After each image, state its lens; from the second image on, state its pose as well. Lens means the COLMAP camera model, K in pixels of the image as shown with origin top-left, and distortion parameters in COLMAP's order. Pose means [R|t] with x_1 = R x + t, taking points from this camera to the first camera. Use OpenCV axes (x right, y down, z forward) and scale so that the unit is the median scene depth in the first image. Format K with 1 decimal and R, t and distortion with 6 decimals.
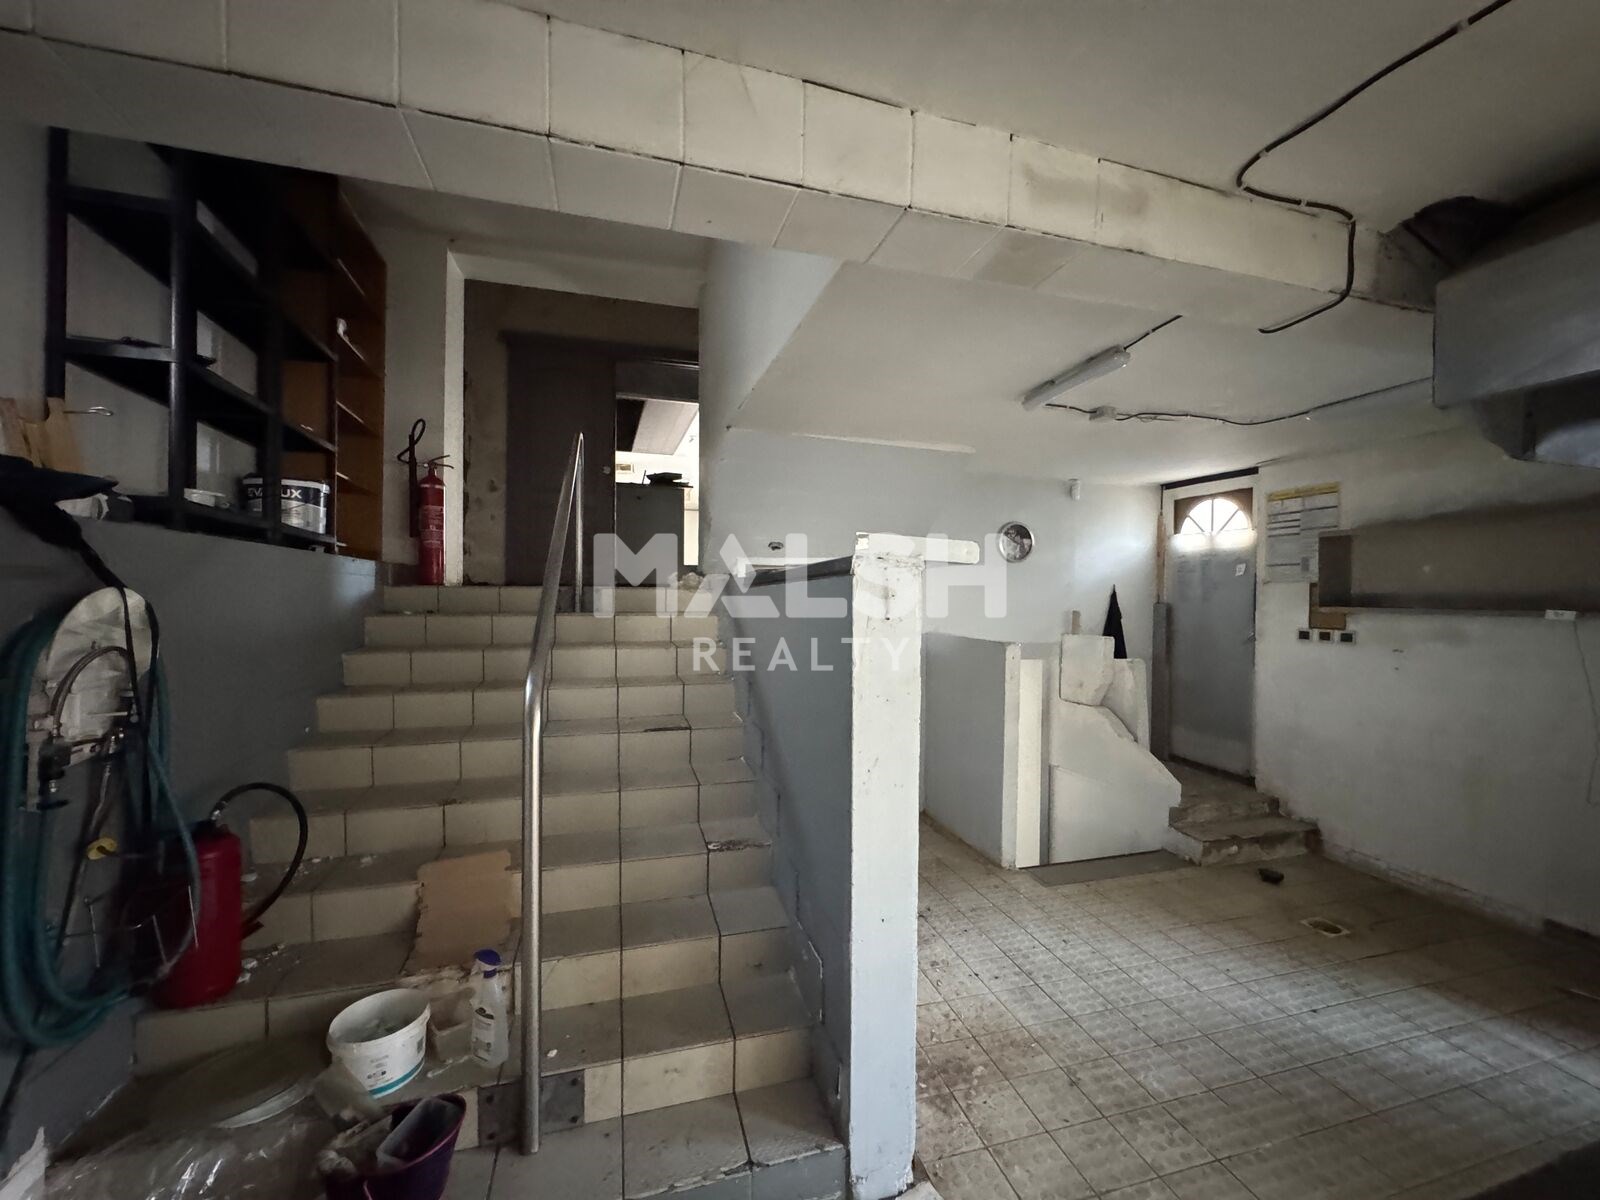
lens RADIAL K [[638.9, 0, 800.3], [0, 638.9, 603.2], [0, 0, 1]] dist [-0.003018, -0.000557]
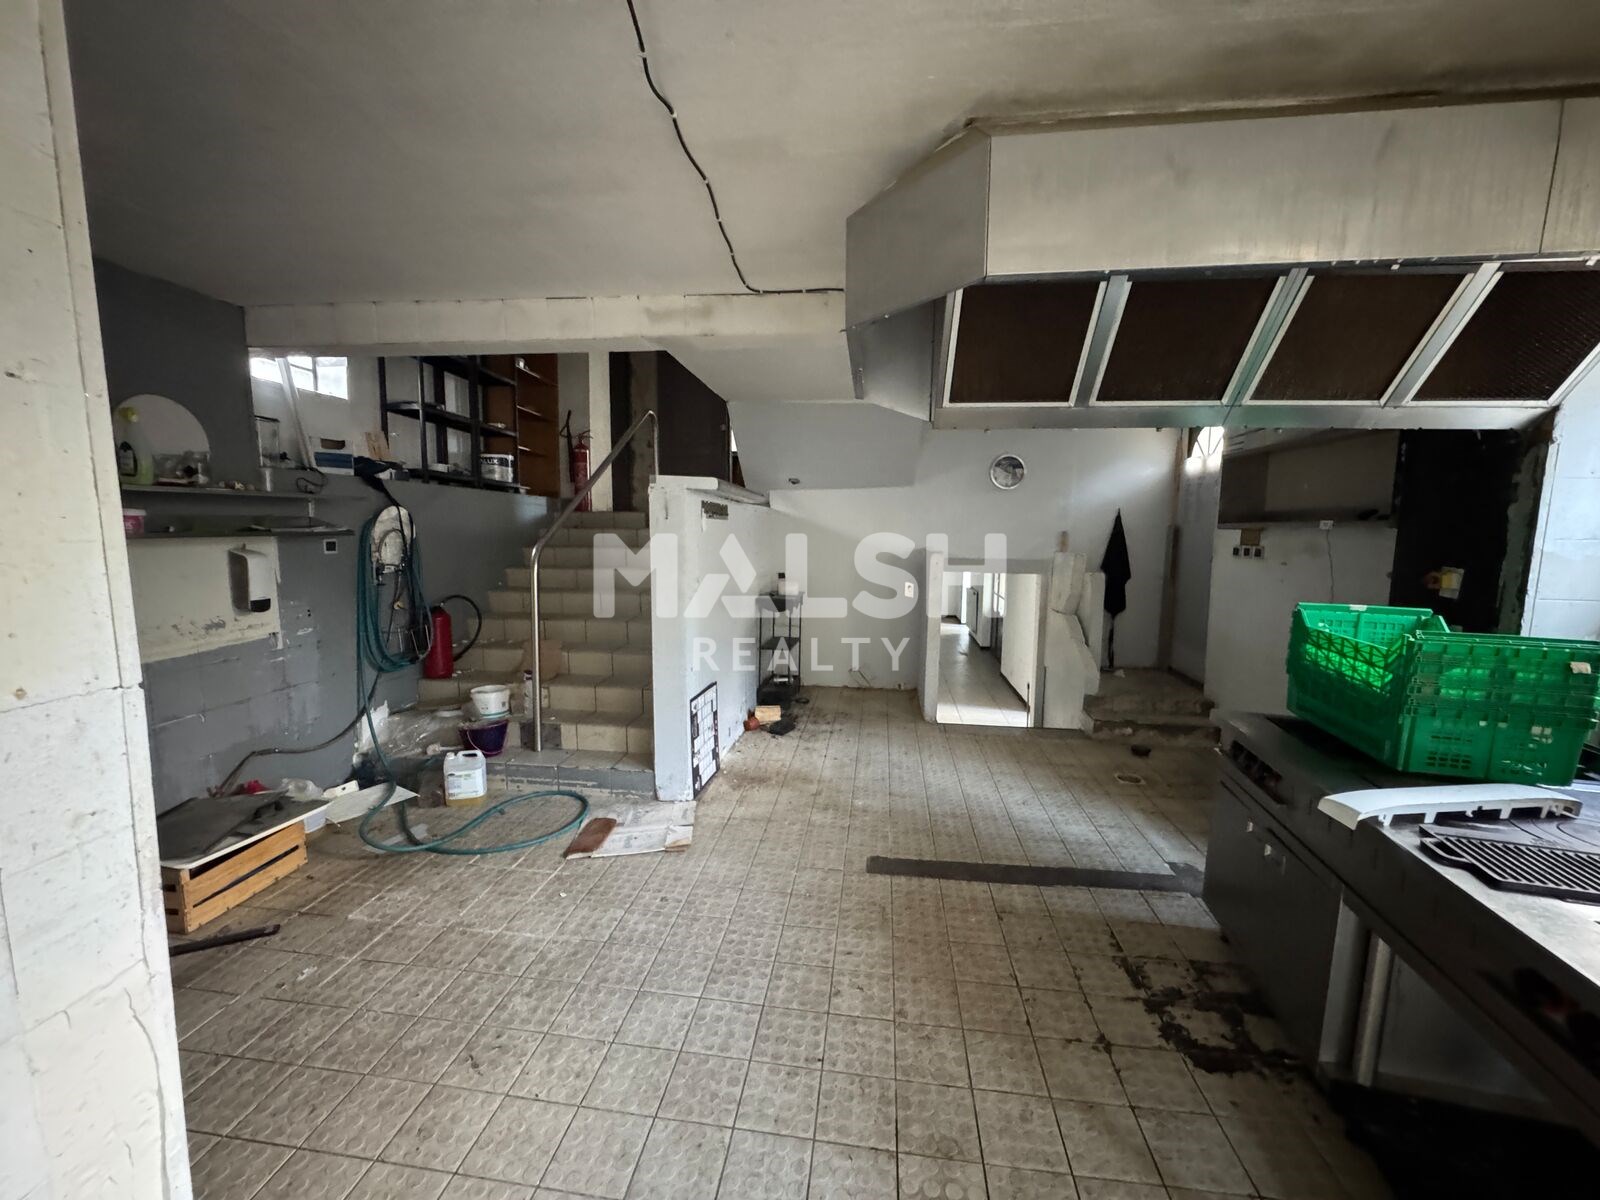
lens RADIAL K [[638.9, 0, 796.3], [0, 638.9, 602.9], [0, 0, 1]] dist [-0.003018, -0.000557]
pose [[0.918678, 0.045594, -0.392366, 0.825695], [-0.007286, 0.995103, 0.098574, 0.055680], [0.394939, -0.087699, 0.914512, -0.436763]]
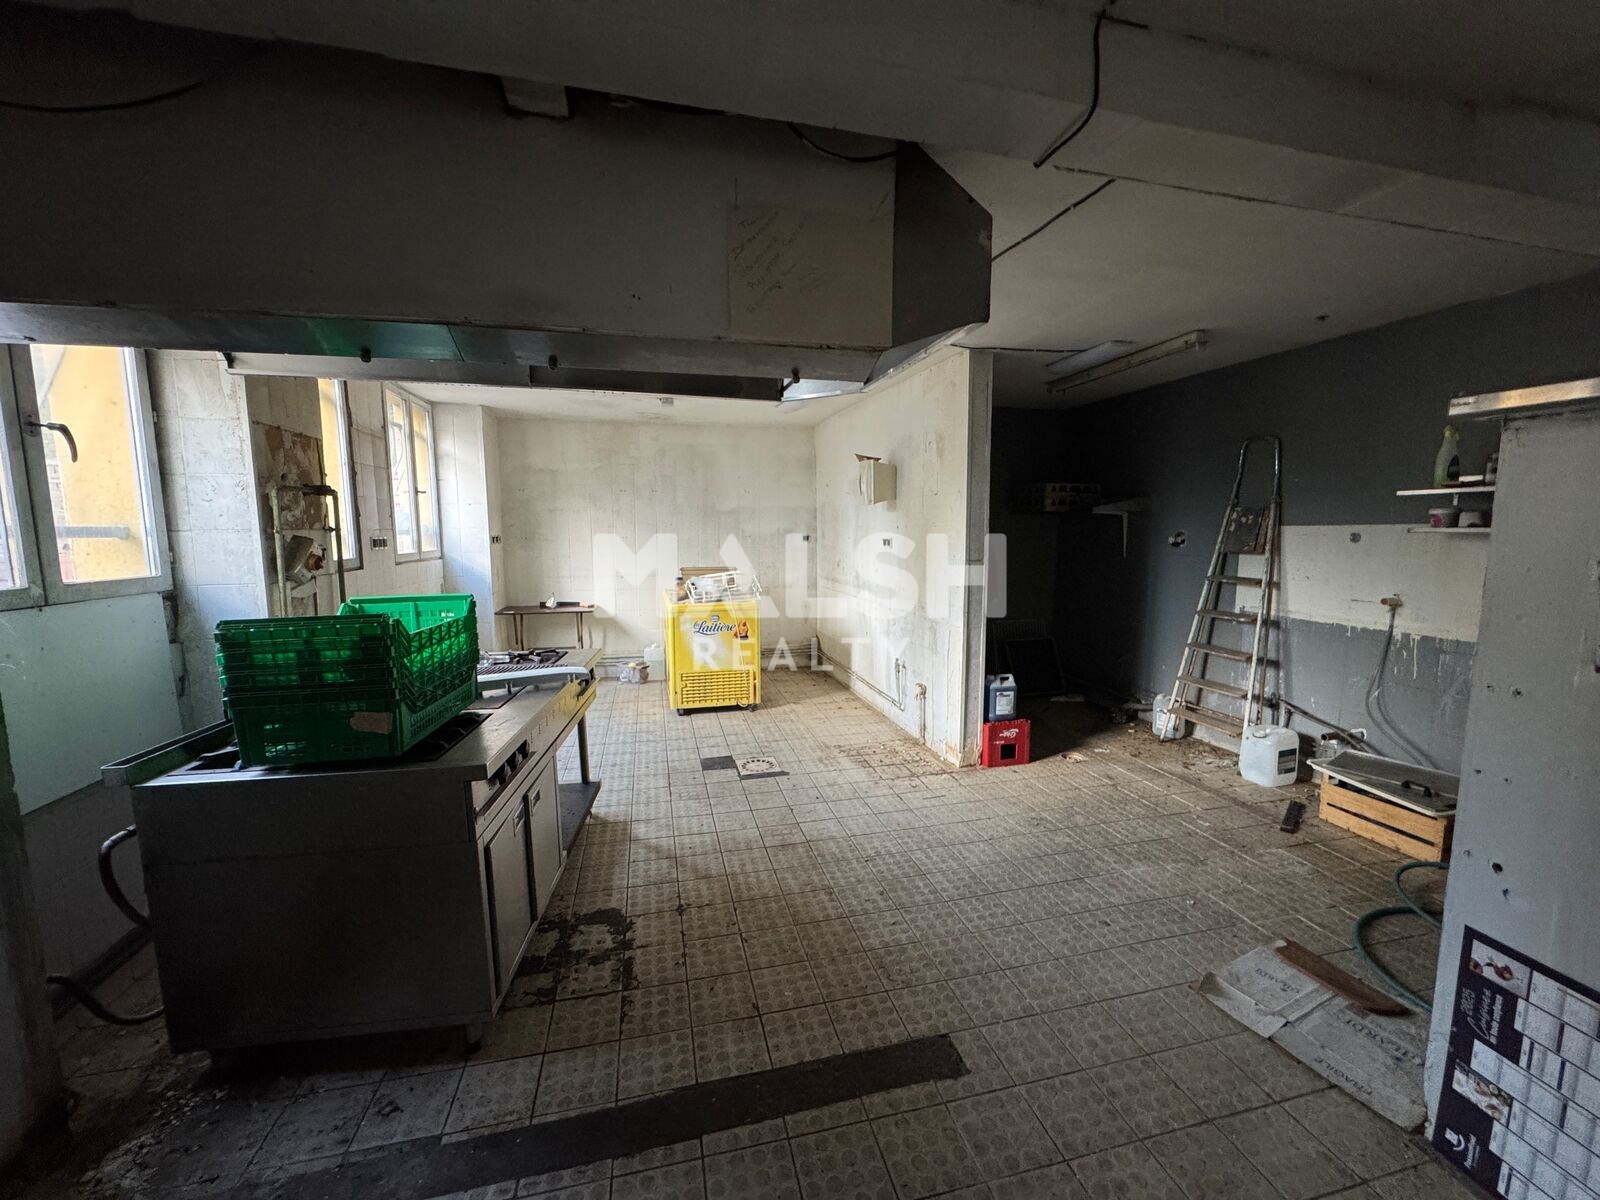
lens RADIAL K [[638.9, 0, 799.8], [0, 638.9, 601.4], [0, 0, 1]] dist [-0.003018, -0.000557]
pose [[-0.999293, -0.007332, 0.036868, 0.675575], [-0.002456, 0.991433, 0.130594, 0.038328], [-0.037510, 0.130411, -0.990750, 1.207248]]
